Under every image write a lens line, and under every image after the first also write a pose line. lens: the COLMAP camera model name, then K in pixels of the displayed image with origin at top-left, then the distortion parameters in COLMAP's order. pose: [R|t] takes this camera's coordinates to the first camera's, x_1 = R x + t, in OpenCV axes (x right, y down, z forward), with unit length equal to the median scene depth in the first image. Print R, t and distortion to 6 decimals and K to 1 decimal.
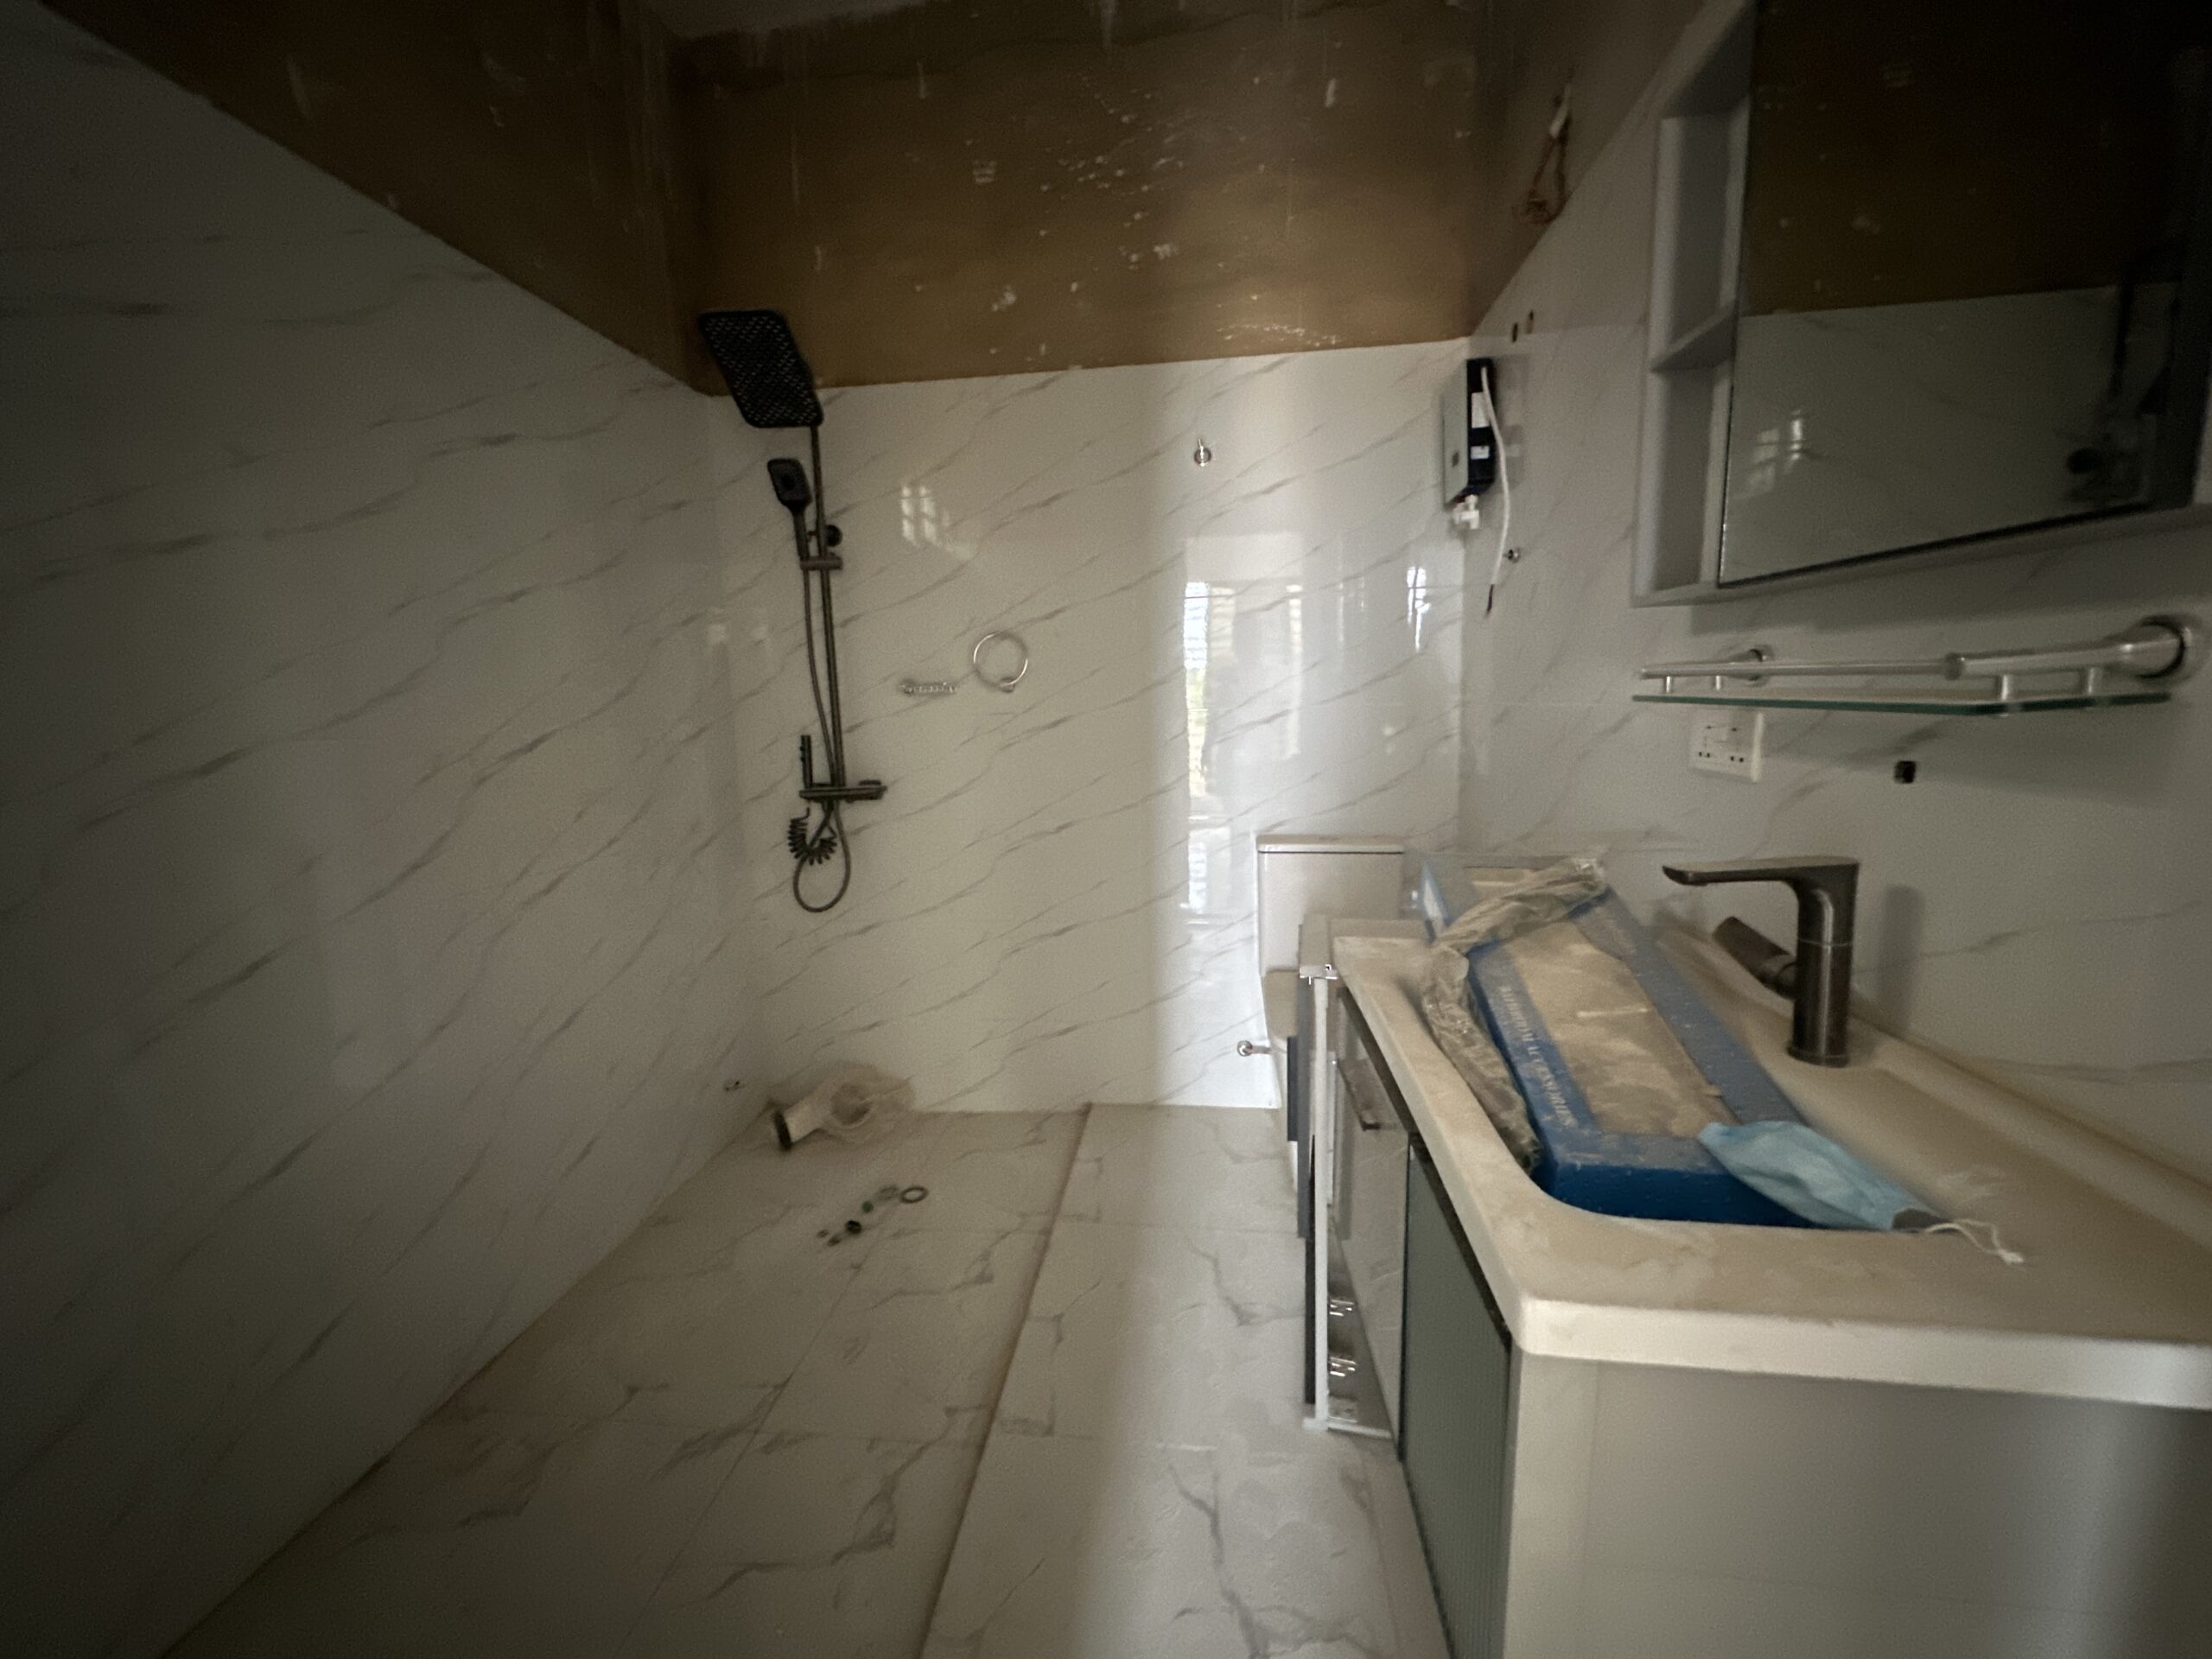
lens RADIAL K [[883.2, 0, 1096.4], [0, 883.2, 834.2], [0, 0, 1]] dist [-0.002318, 0.000605]
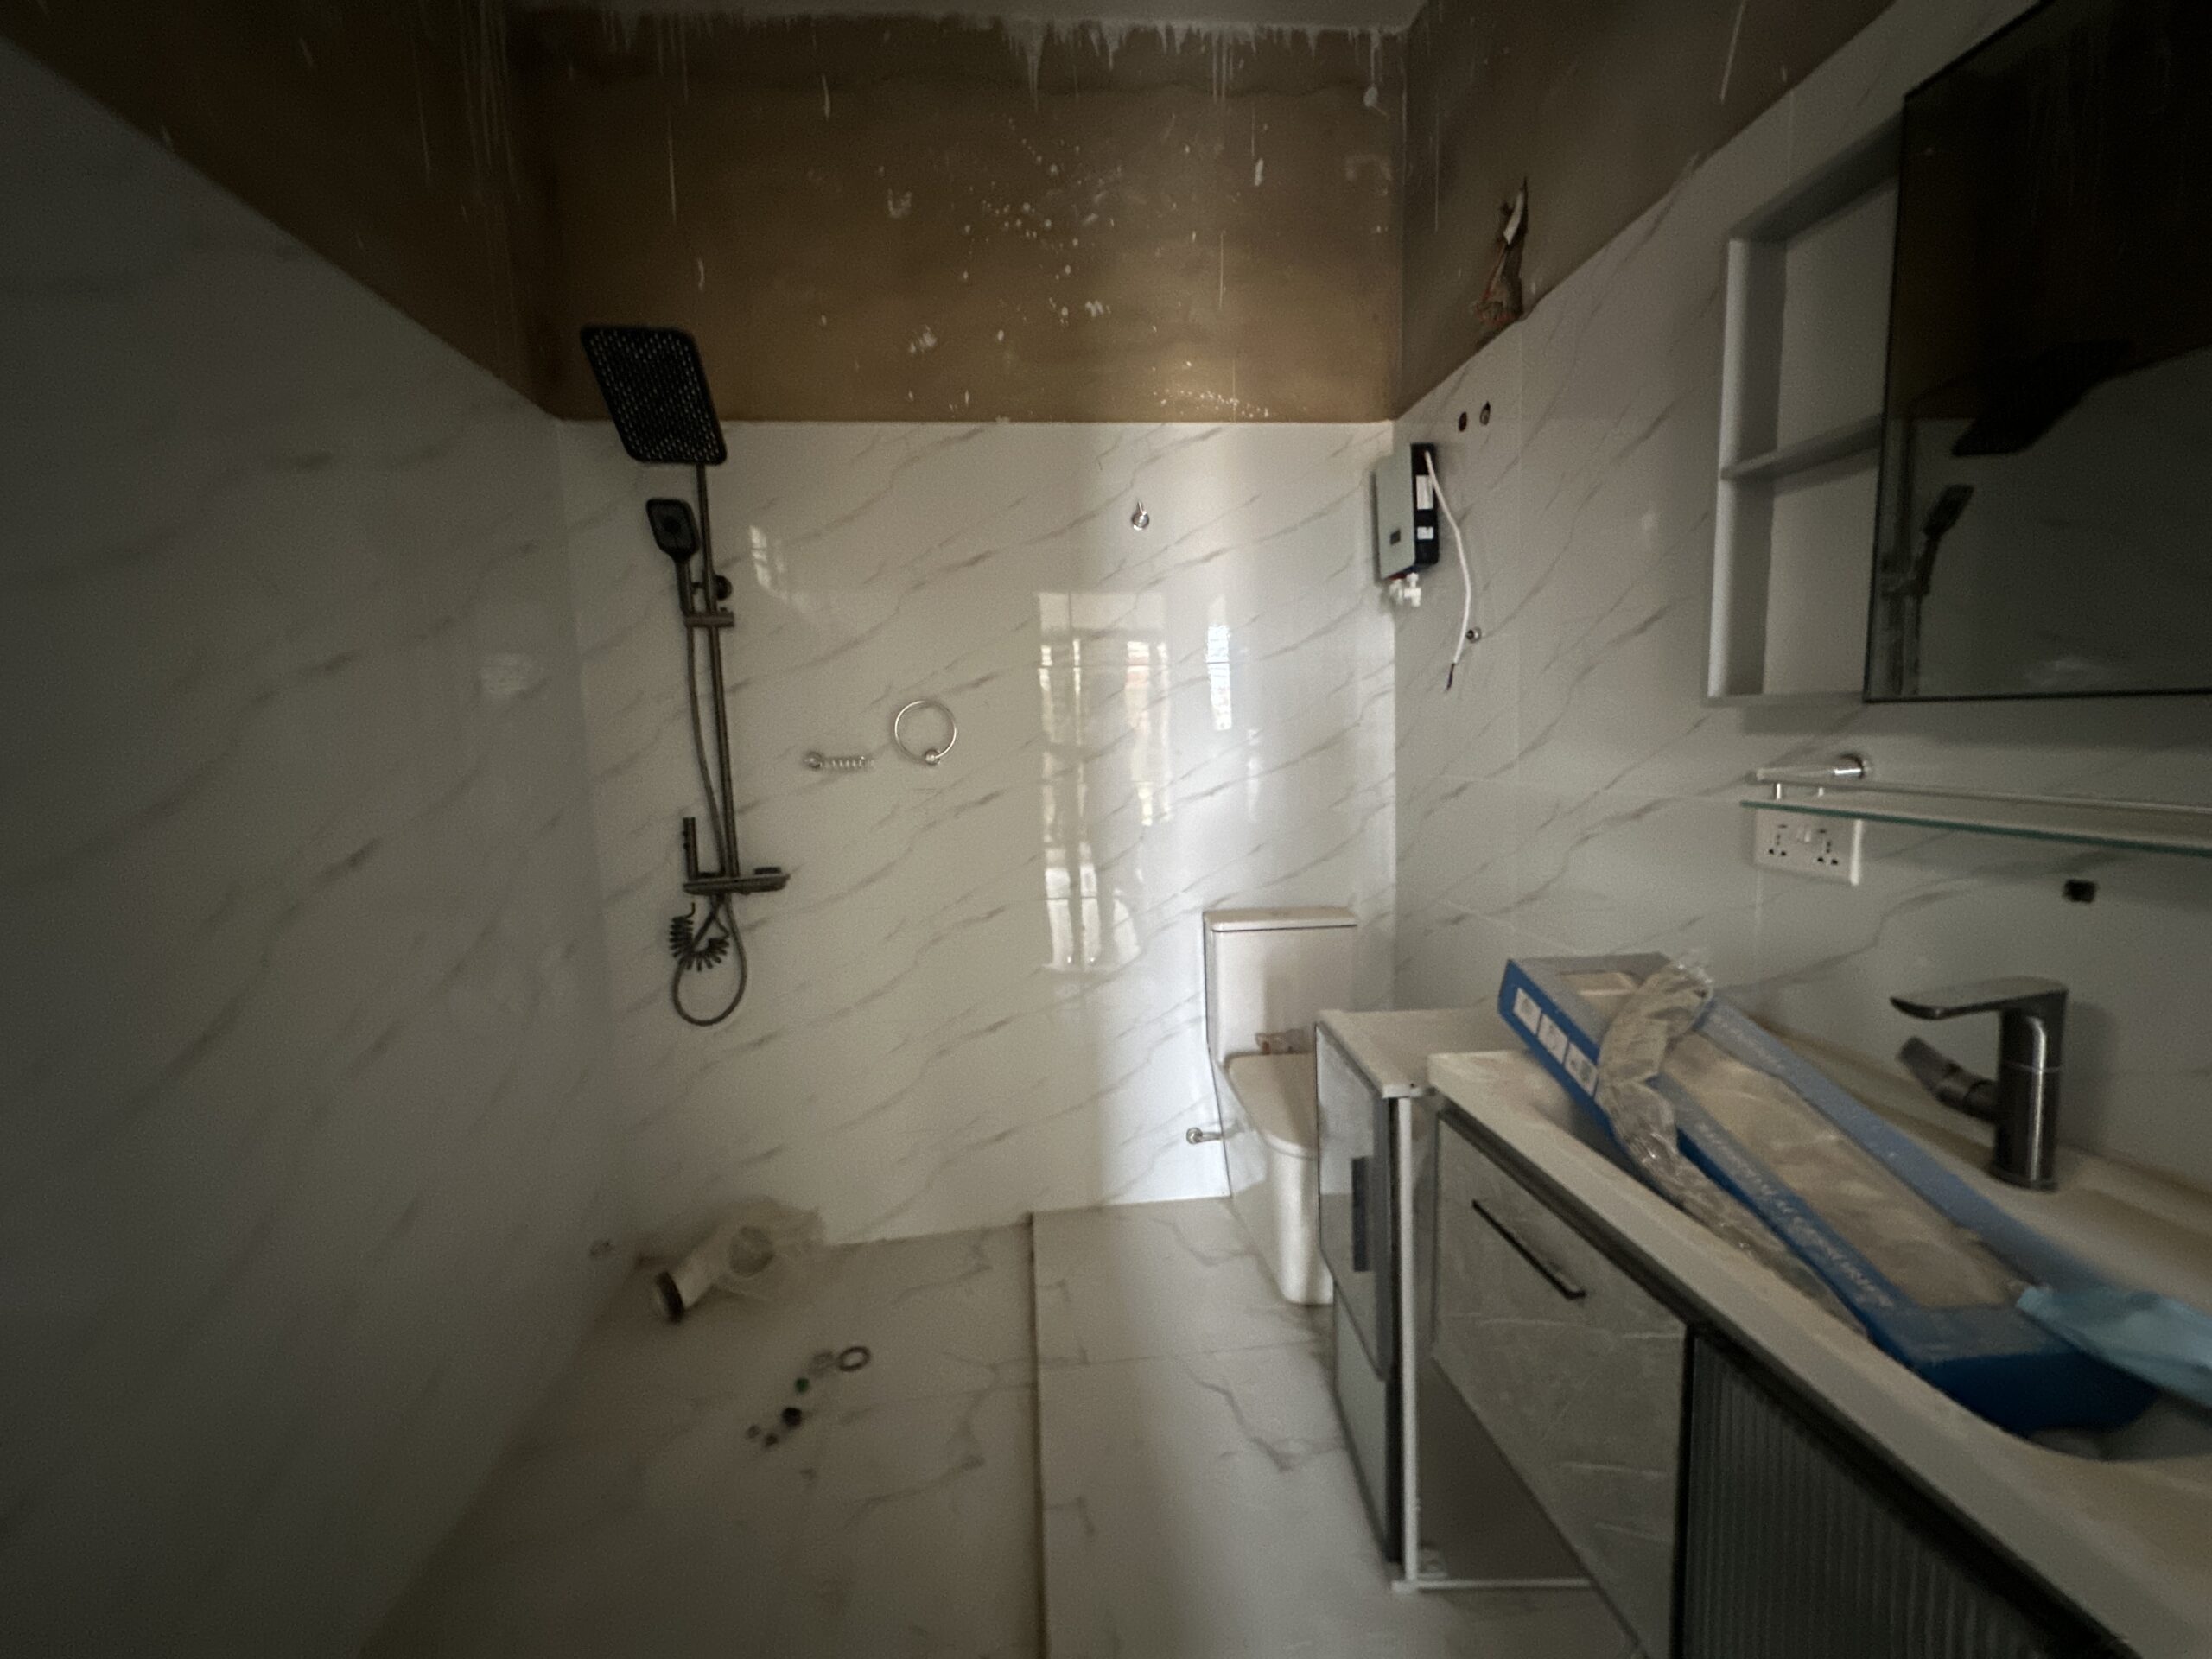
lens RADIAL K [[883.2, 0, 1099.8], [0, 883.2, 834.1], [0, 0, 1]] dist [-0.002318, 0.000605]
pose [[0.973671, -0.029968, 0.225978, -0.151526], [0.040189, 0.998360, -0.040766, -0.051412], [-0.224386, 0.048775, 0.973279, 0.093894]]
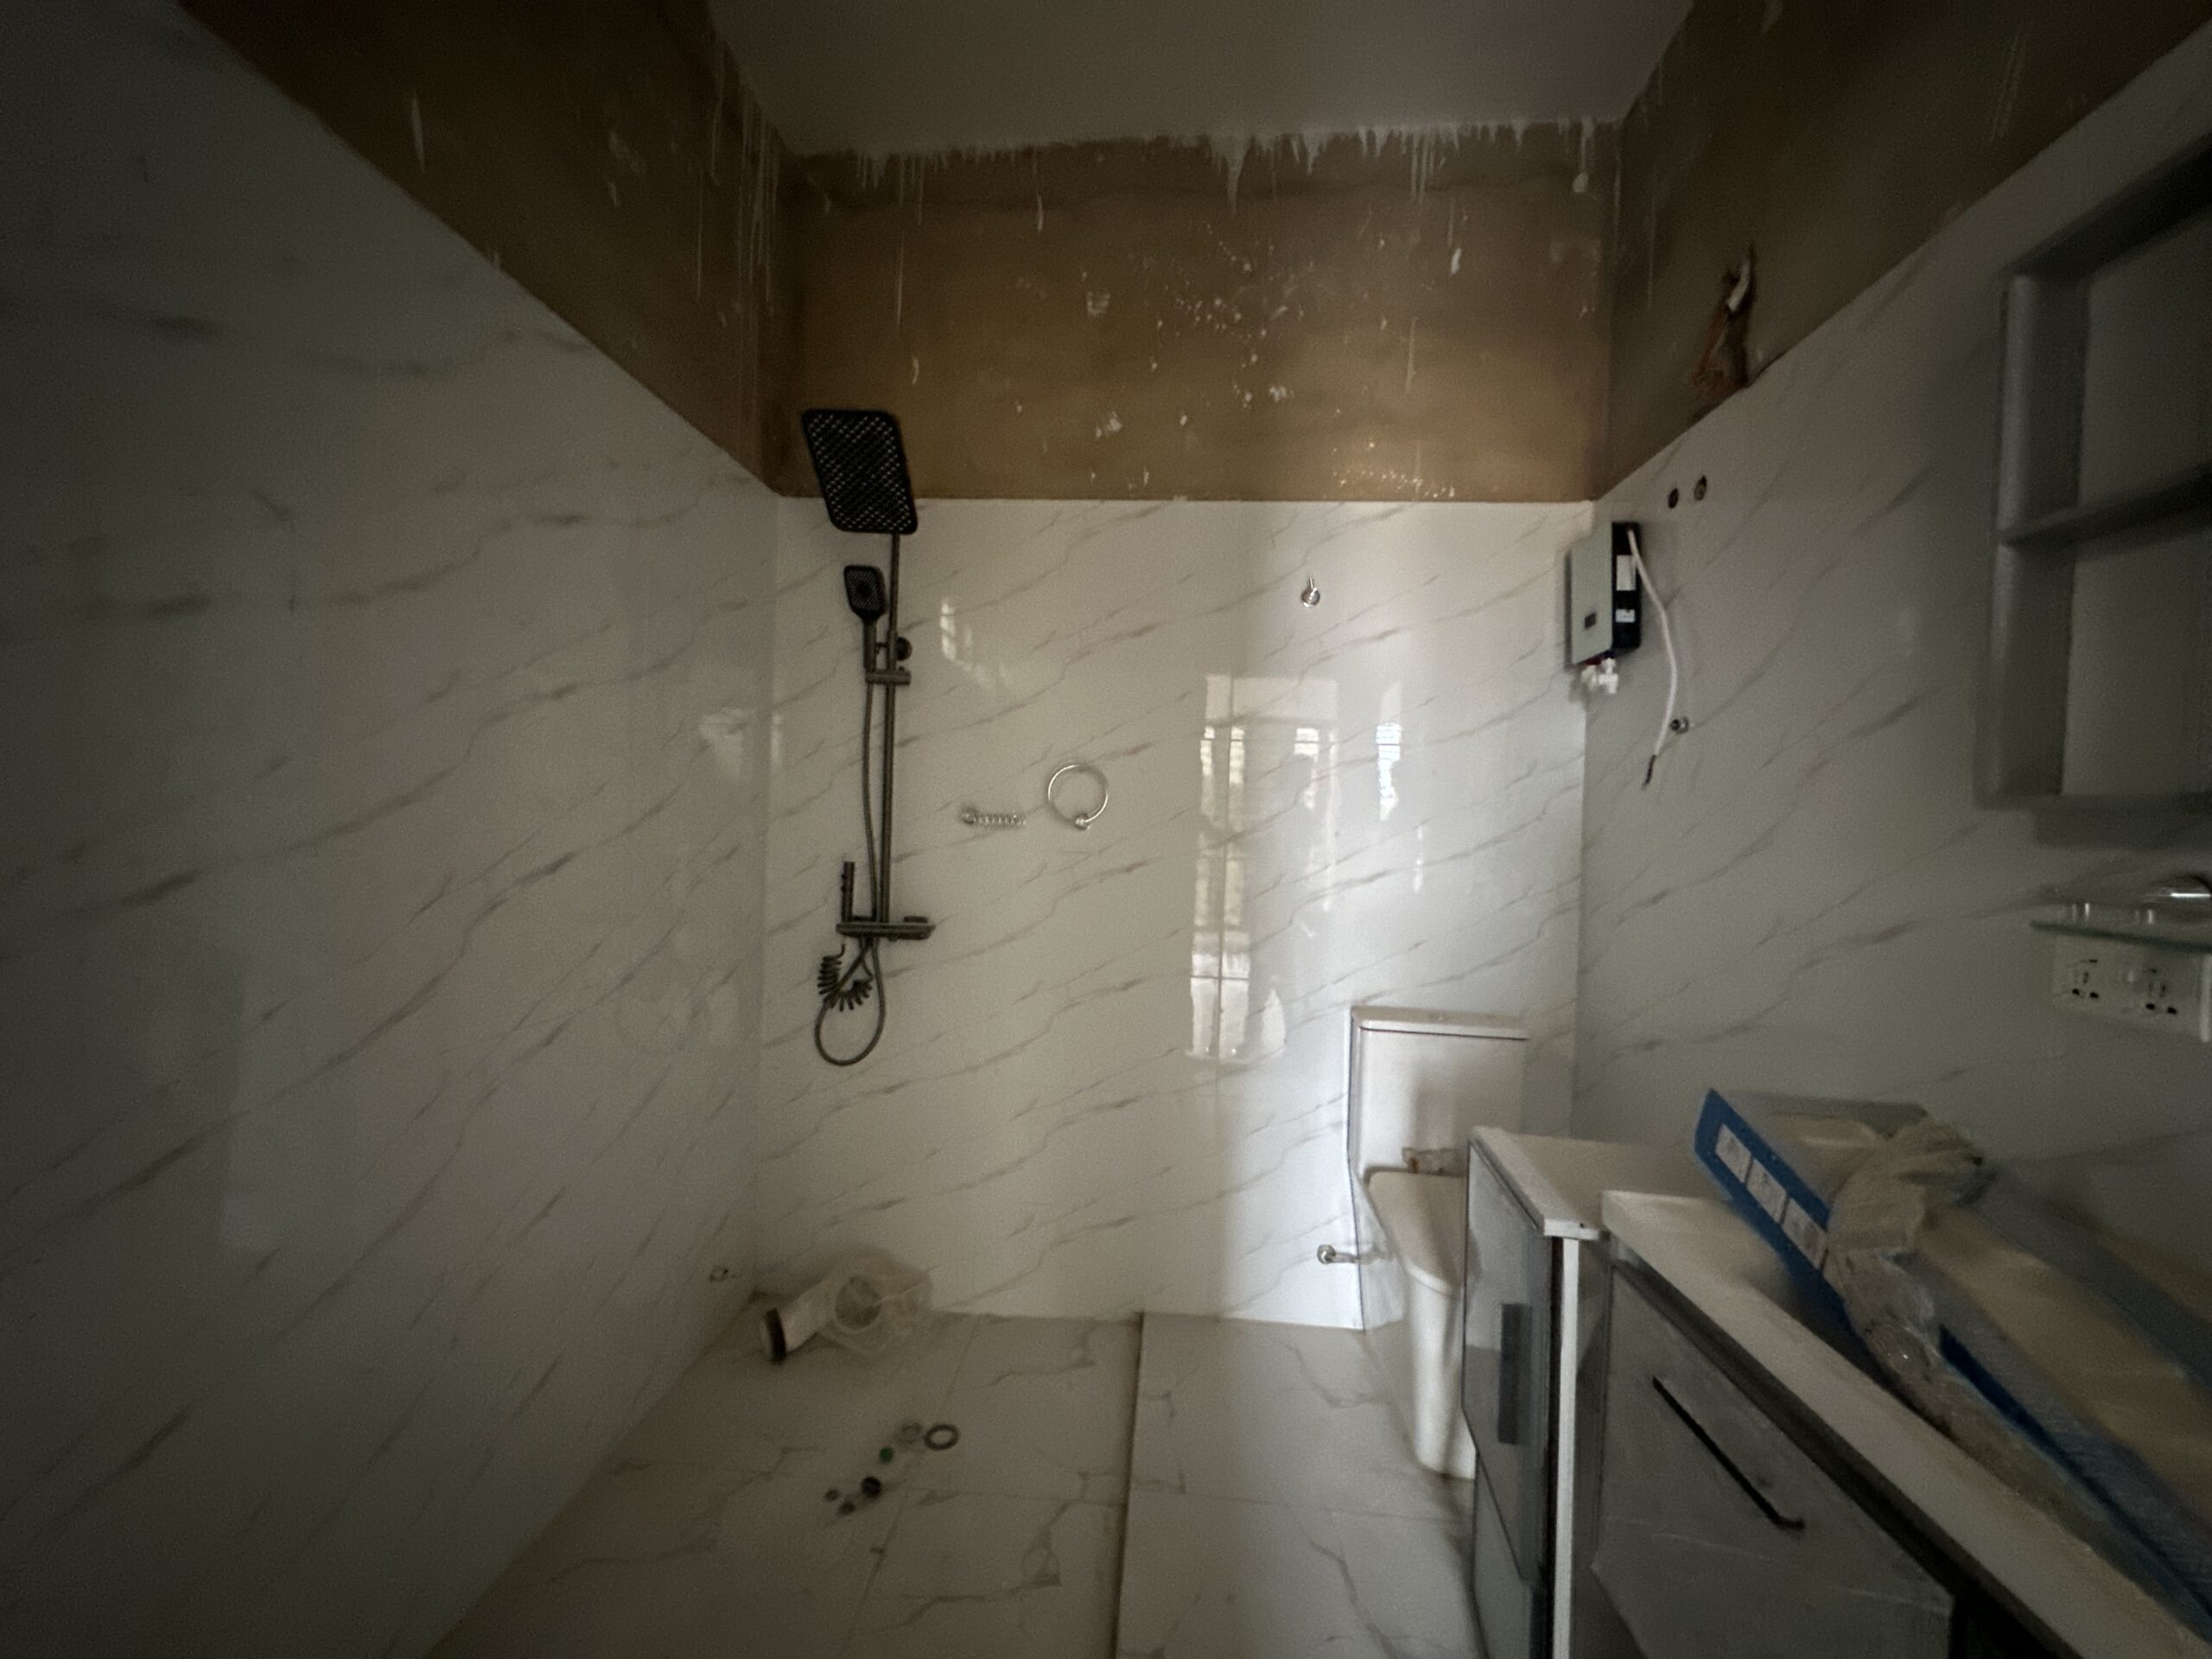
lens RADIAL K [[883.2, 0, 1099.3], [0, 883.2, 831.6], [0, 0, 1]] dist [-0.002318, 0.000605]
pose [[0.996972, 0.063703, 0.044585, -0.132694], [-0.056987, 0.988734, -0.138413, -0.037433], [-0.052900, 0.135453, 0.989371, 0.113441]]
